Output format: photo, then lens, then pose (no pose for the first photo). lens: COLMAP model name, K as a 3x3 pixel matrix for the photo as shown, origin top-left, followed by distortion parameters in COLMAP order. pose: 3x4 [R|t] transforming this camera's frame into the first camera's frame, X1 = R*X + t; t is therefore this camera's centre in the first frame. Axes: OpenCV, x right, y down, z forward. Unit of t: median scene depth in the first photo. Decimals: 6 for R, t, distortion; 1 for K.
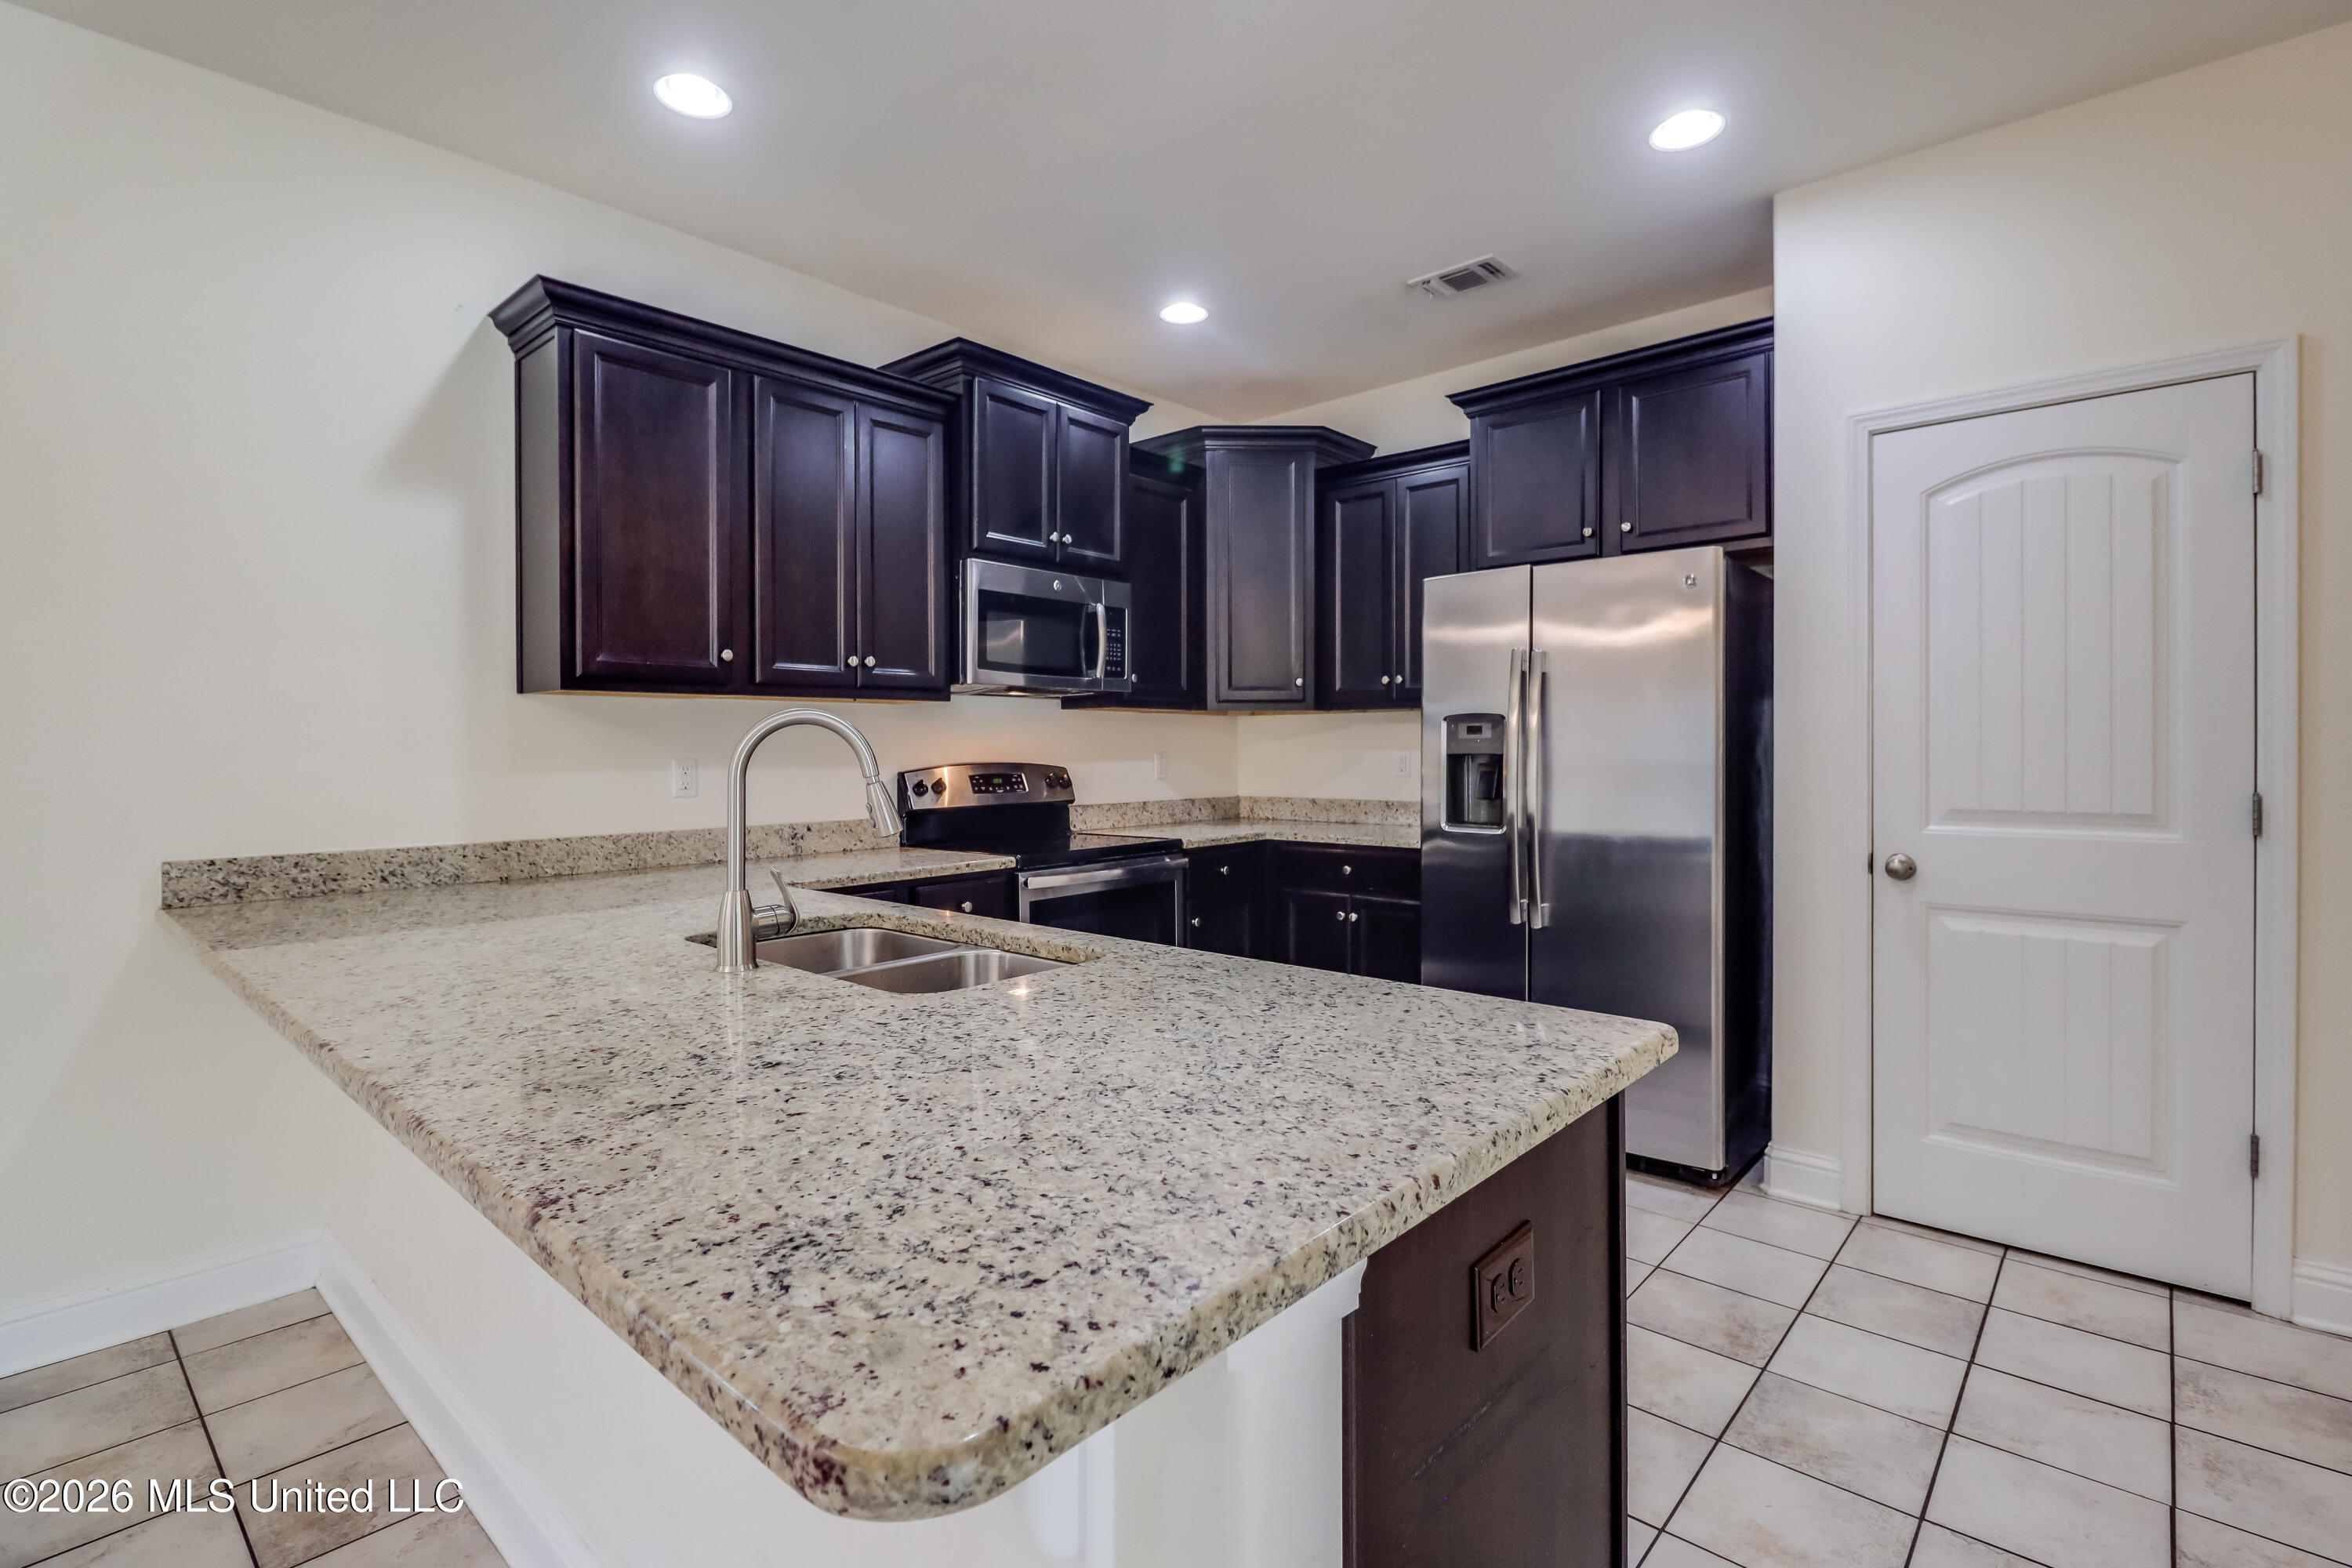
lens RADIAL K [[1102.5, 0, 1172.6], [0, 1102.5, 751.2], [0, 0, 1]] dist [0.030386, -0.000415]
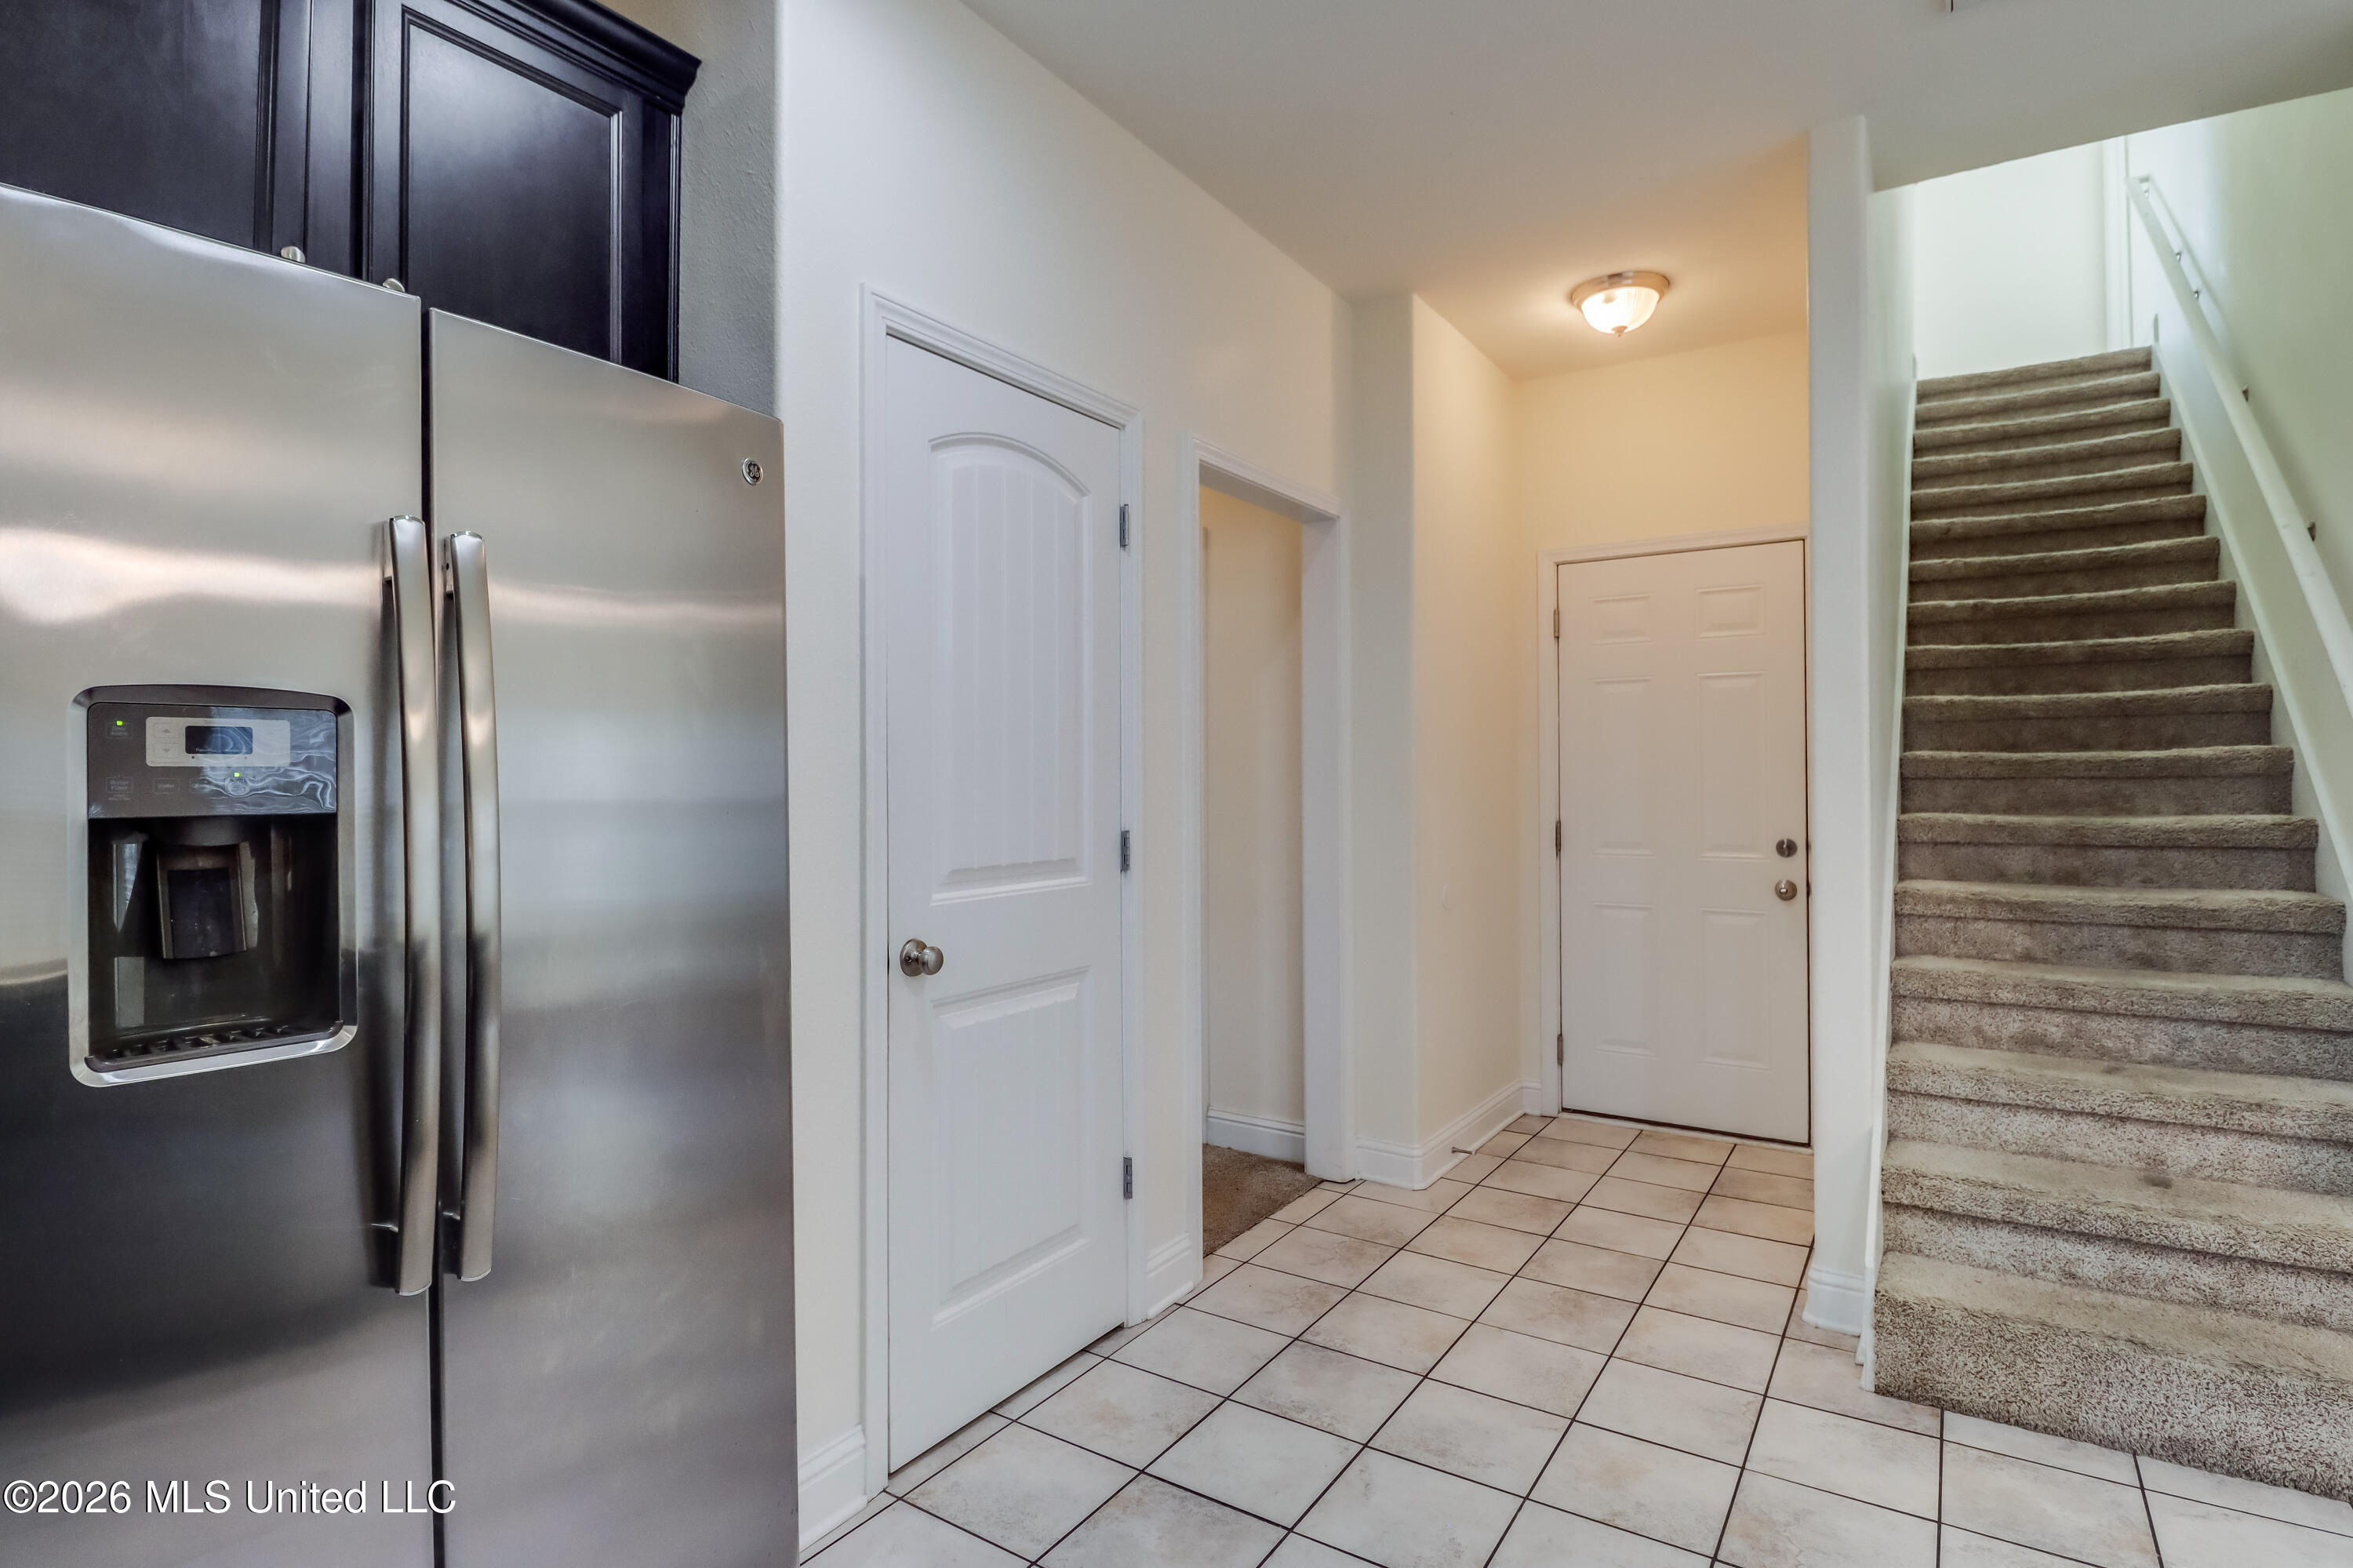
lens RADIAL K [[1180.0, 0, 1176.5], [0, 1180.0, 784.0], [0, 0, 1]] dist [0.001536, -0.000188]
pose [[-0.123662, 0.003237, 0.992319, -0.095287], [0.010585, 0.999942, -0.001942, -0.002975], [-0.992268, 0.010264, -0.123689, 0.776520]]
